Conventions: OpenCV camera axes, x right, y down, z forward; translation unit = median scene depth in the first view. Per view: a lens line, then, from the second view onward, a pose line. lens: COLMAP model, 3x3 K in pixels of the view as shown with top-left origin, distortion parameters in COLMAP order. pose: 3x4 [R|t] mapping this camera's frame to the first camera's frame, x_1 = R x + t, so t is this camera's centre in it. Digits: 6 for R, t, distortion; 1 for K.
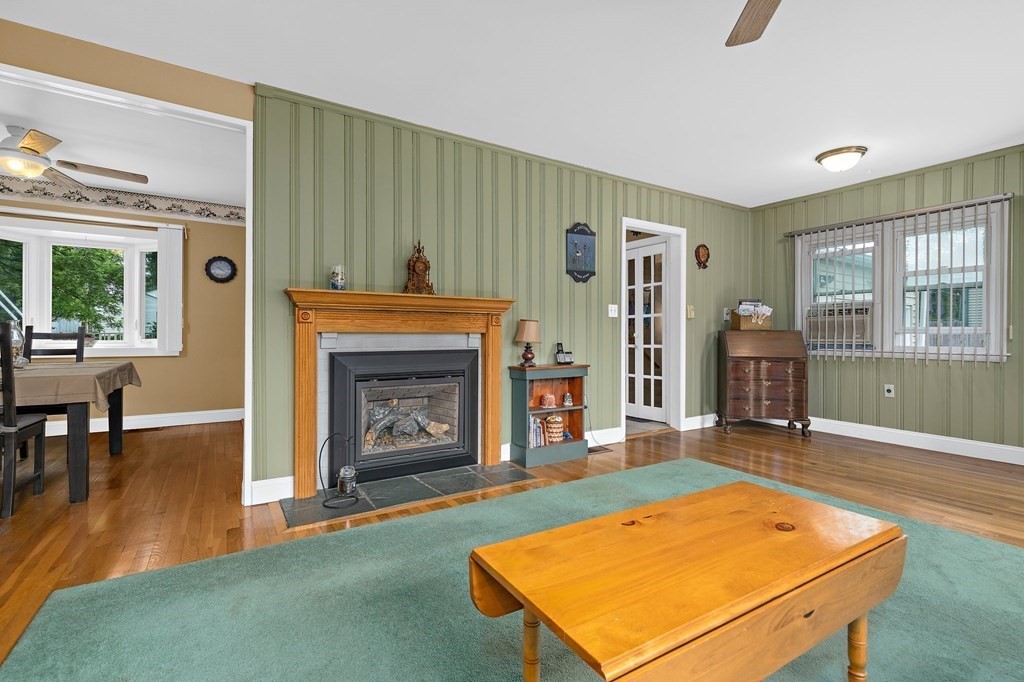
lens RADIAL K [[468.9, 0, 524.3], [0, 468.9, 335.2], [0, 0, 1]] dist [0.000940, -0.000881]
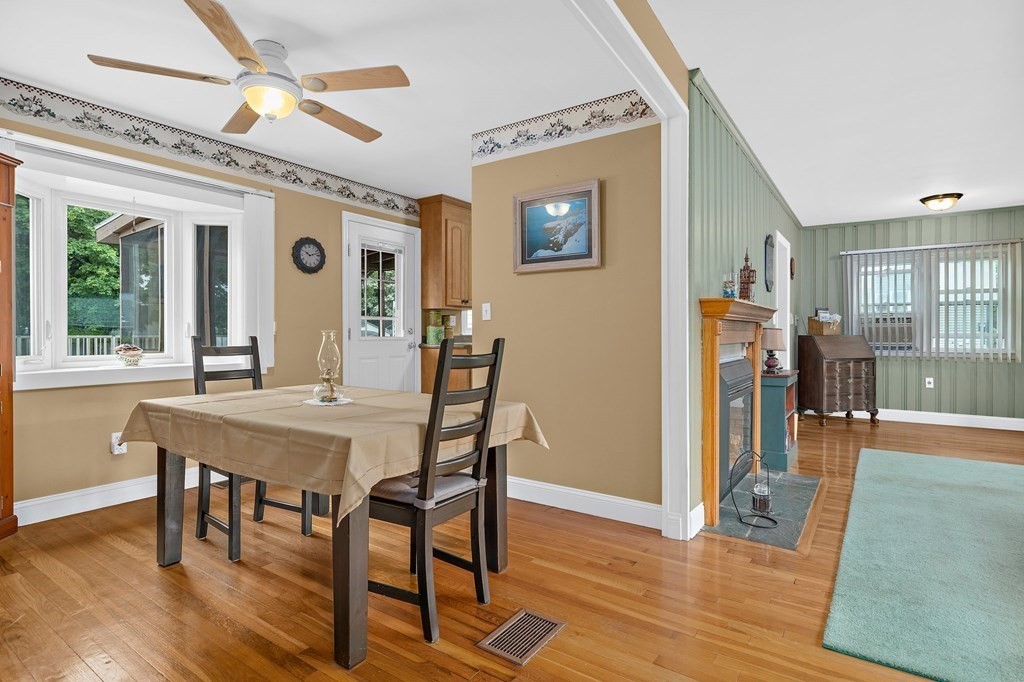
lens RADIAL K [[522.2, 0, 520.9], [0, 522.2, 331.7], [0, 0, 1]] dist [-0.001235, -0.003540]
pose [[0.919976, -0.001369, 0.391972, -0.844648], [0.002566, 0.999994, -0.002529, -0.021097], [-0.391966, 0.003332, 0.919974, 0.138195]]
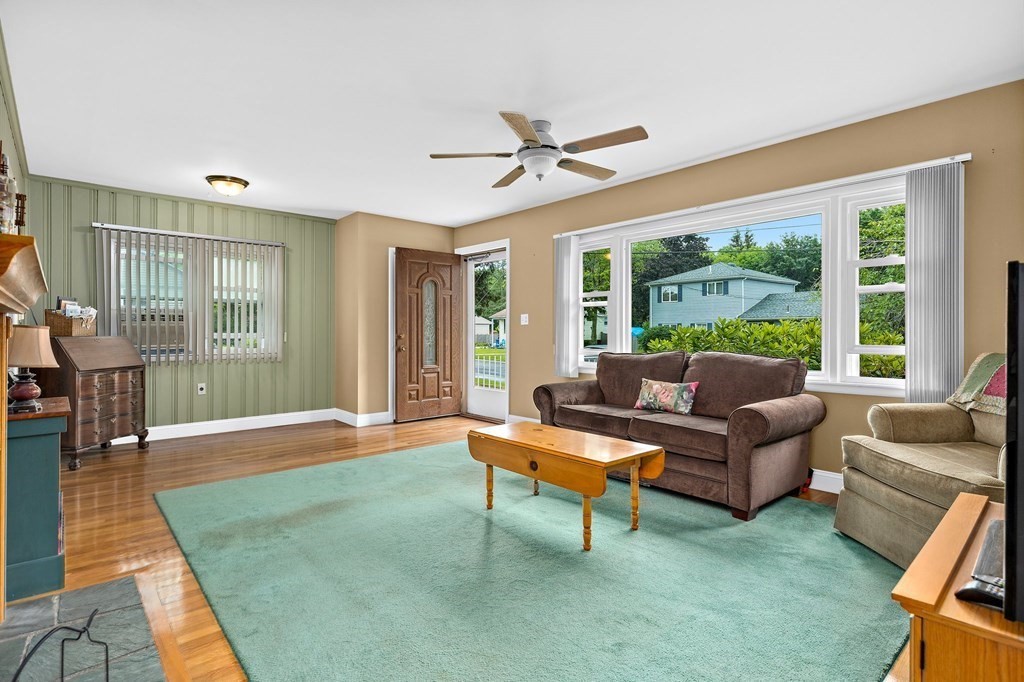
lens RADIAL K [[505.9, 0, 509.4], [0, 505.9, 331.9], [0, 0, 1]] dist [-0.004946, 0.000408]
pose [[-0.155285, -0.001927, 0.987868, -0.580022], [0.002206, 0.999995, 0.002297, -0.022270], [-0.987867, 0.002536, -0.155280, 0.476128]]
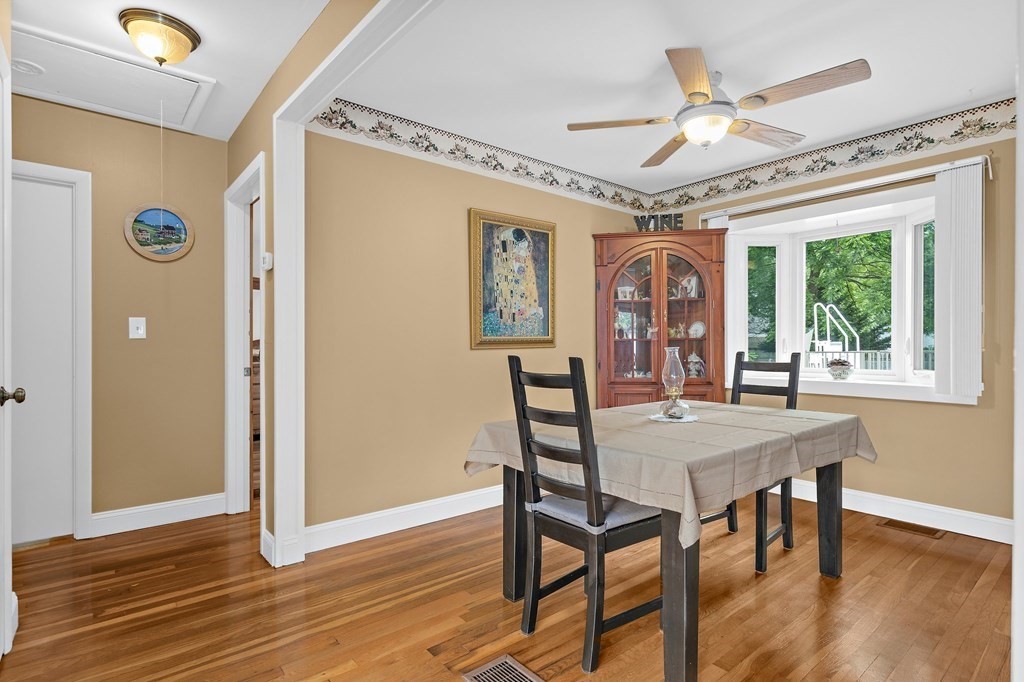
lens RADIAL K [[522.2, 0, 511.0], [0, 522.2, 345.7], [0, 0, 1]] dist [-0.001235, -0.003540]
pose [[0.114737, -0.006892, -0.993372, -0.263535], [-0.000434, 0.999975, -0.006988, -0.021817], [0.993396, 0.001233, 0.114731, 0.504869]]
